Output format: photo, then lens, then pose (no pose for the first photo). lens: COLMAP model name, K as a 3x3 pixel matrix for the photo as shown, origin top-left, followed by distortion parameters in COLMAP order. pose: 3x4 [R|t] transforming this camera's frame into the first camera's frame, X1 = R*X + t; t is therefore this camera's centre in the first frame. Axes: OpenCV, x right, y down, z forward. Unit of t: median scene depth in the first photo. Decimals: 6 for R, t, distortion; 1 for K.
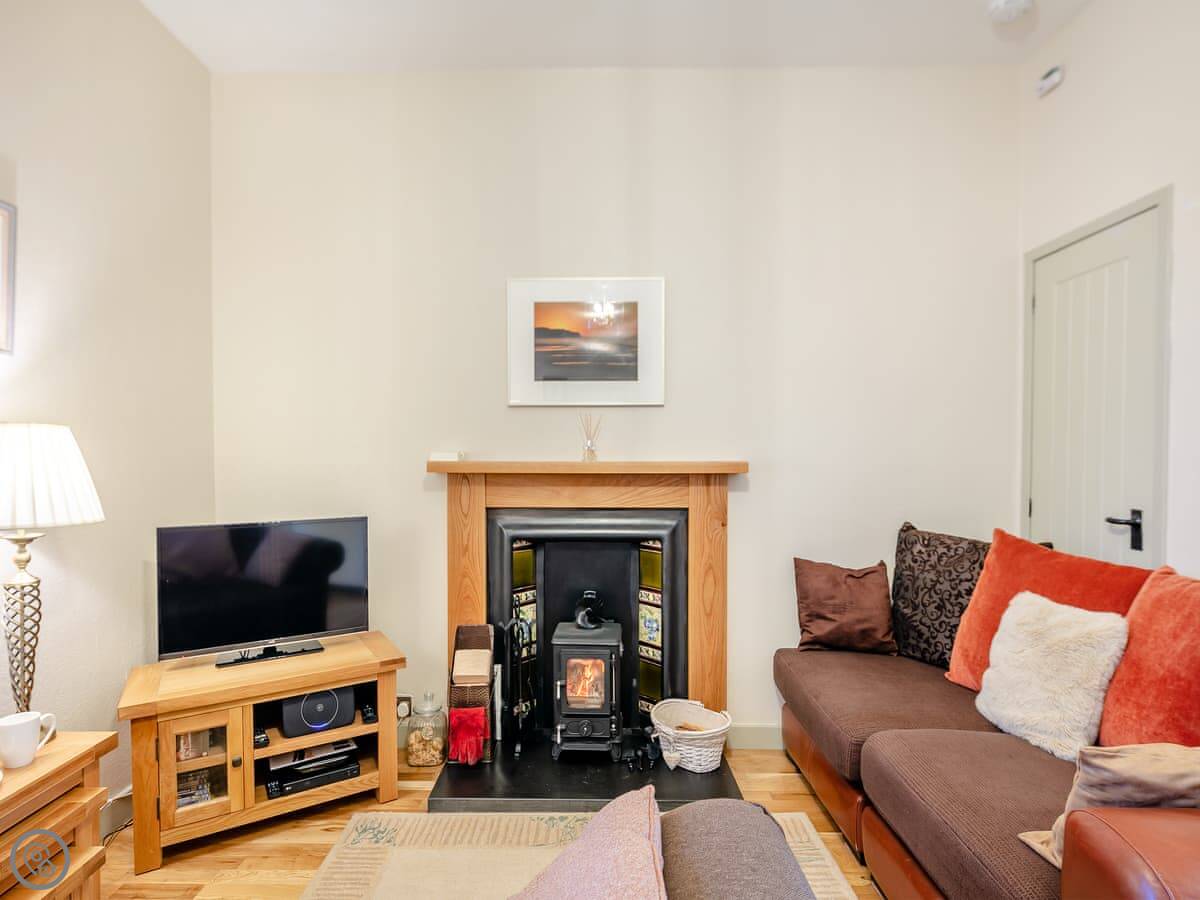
lens RADIAL K [[616.5, 0, 565.6], [0, 616.5, 462.7], [0, 0, 1]] dist [0.001153, -0.003997]
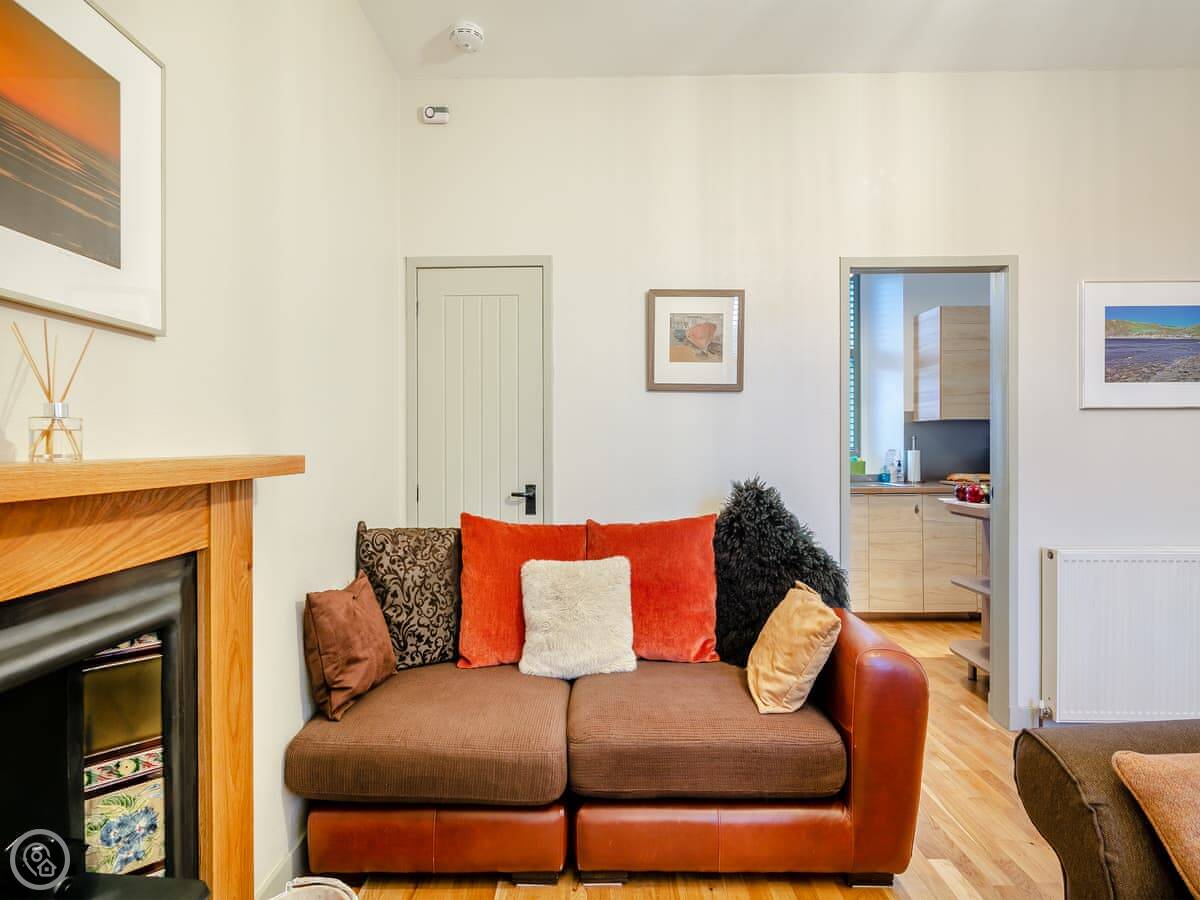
lens RADIAL K [[598.6, 0, 591.9], [0, 598.6, 451.7], [0, 0, 1]] dist [0.003663, -0.002472]
pose [[-0.020626, -0.009587, 0.999741, -0.305963], [0.019201, 0.999766, 0.009983, -0.005410], [-0.999603, 0.019402, -0.020437, 0.697832]]
